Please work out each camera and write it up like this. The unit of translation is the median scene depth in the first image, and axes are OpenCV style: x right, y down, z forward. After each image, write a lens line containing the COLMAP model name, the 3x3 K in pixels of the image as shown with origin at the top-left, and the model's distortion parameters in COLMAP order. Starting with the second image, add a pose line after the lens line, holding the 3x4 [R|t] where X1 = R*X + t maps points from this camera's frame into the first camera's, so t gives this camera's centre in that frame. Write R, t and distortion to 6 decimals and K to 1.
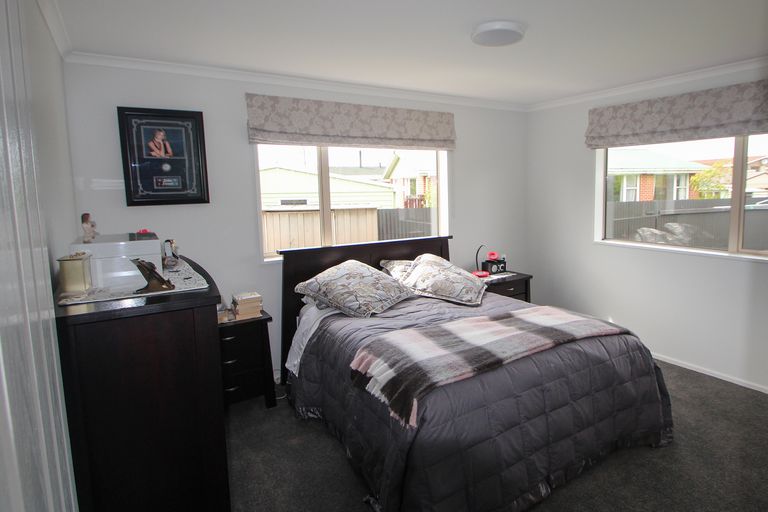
lens RADIAL K [[418.8, 0, 384.0], [0, 418.8, 256.0], [0, 0, 1]] dist [0.001022, 0.000184]
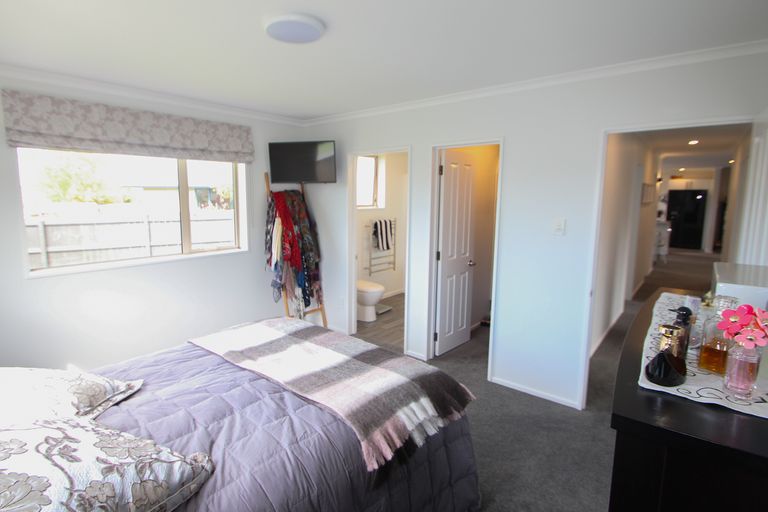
lens RADIAL K [[418.8, 0, 384.0], [0, 418.8, 256.0], [0, 0, 1]] dist [0.001022, 0.000184]
pose [[-0.351459, -0.128392, 0.927357, -0.531274], [0.150876, 0.969836, 0.191454, -0.154105], [-0.923966, 0.207205, -0.321487, 0.901781]]
